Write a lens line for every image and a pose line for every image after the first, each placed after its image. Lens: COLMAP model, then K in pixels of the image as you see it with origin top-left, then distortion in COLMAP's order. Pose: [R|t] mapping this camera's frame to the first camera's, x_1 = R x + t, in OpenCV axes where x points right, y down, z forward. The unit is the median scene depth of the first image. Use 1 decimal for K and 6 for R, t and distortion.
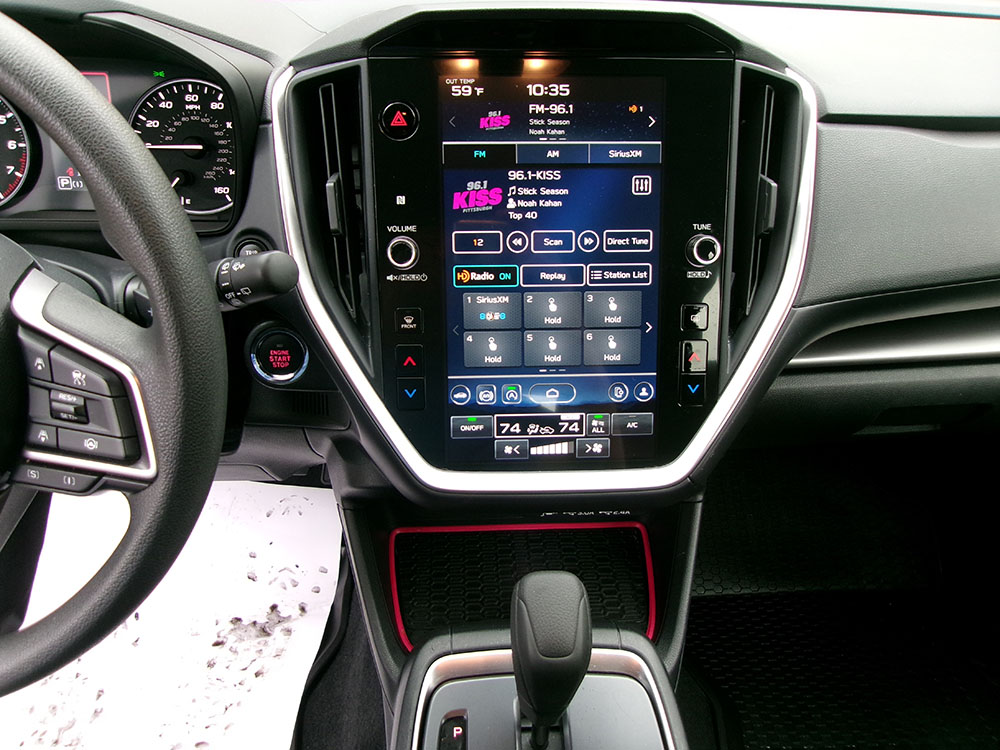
lens RADIAL K [[776.4, 0, 501.3], [0, 776.4, 366.7], [0, 0, 1]] dist [-0.005538, 0.005783]
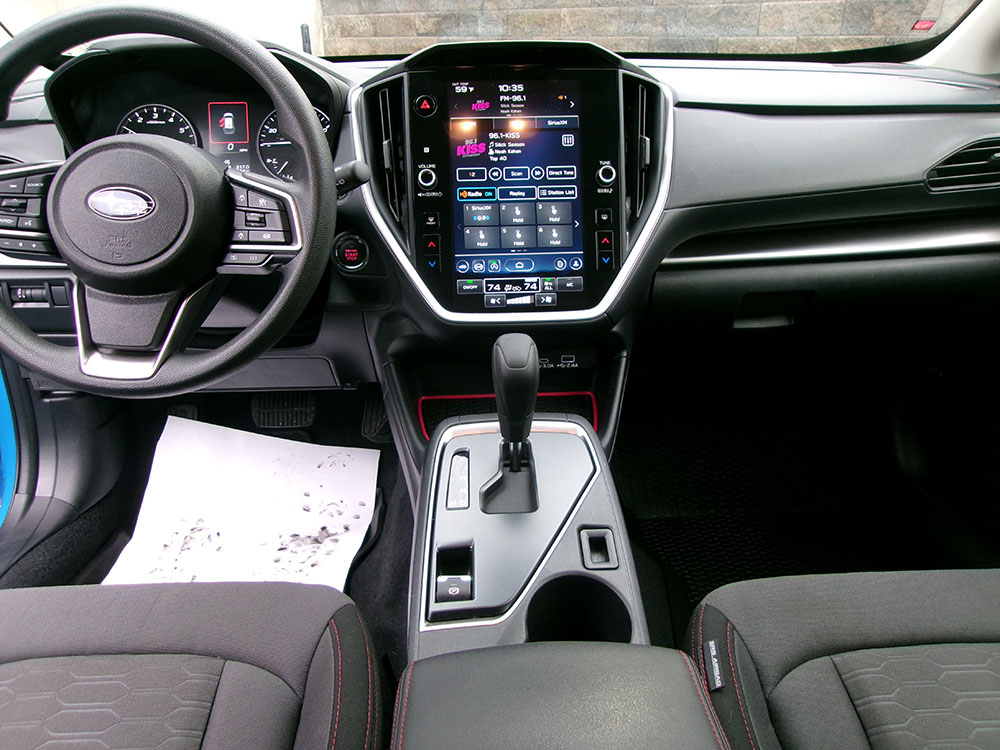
lens RADIAL K [[791.3, 0, 500.6], [0, 791.3, 375.8], [0, 0, 1]] dist [-0.009594, -0.006307]
pose [[0.999541, -0.022939, -0.019813, 0.055233], [0.019037, 0.983741, -0.178579, 0.568110], [0.023587, 0.178120, 0.983726, -0.600054]]
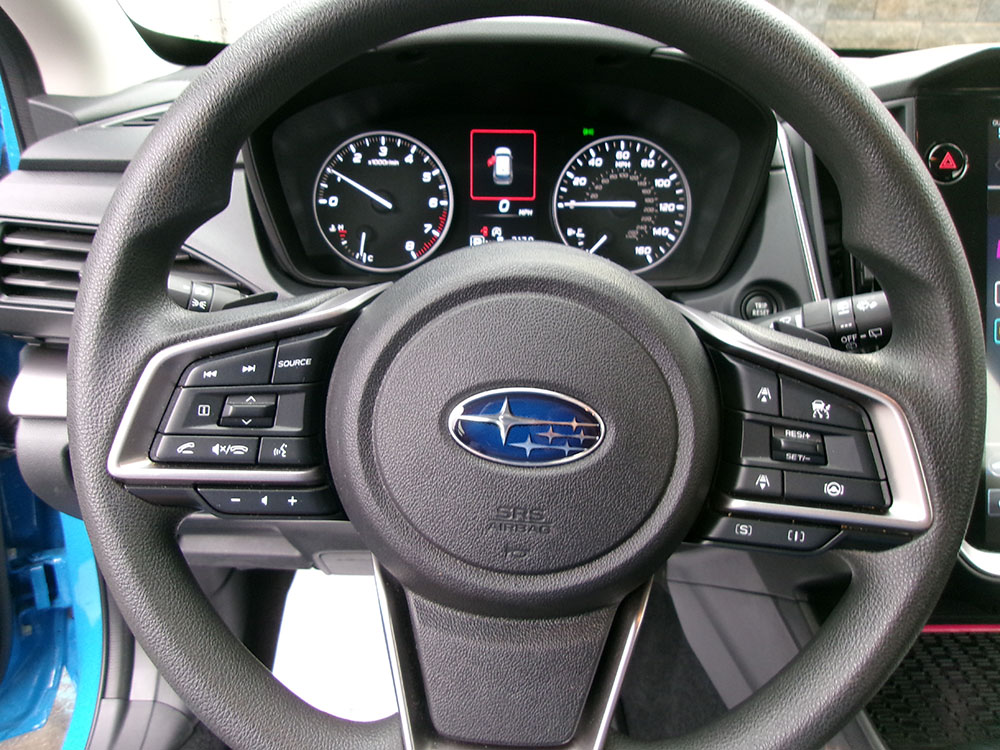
lens RADIAL K [[774.3, 0, 498.2], [0, 774.3, 376.0], [0, 0, 1]] dist [-0.028699, 0.054564]
pose [[0.999994, -0.003496, -0.000414, -0.631032], [0.003401, 0.989682, -0.143238, 0.068667], [0.000911, 0.143235, 0.989688, 0.106227]]
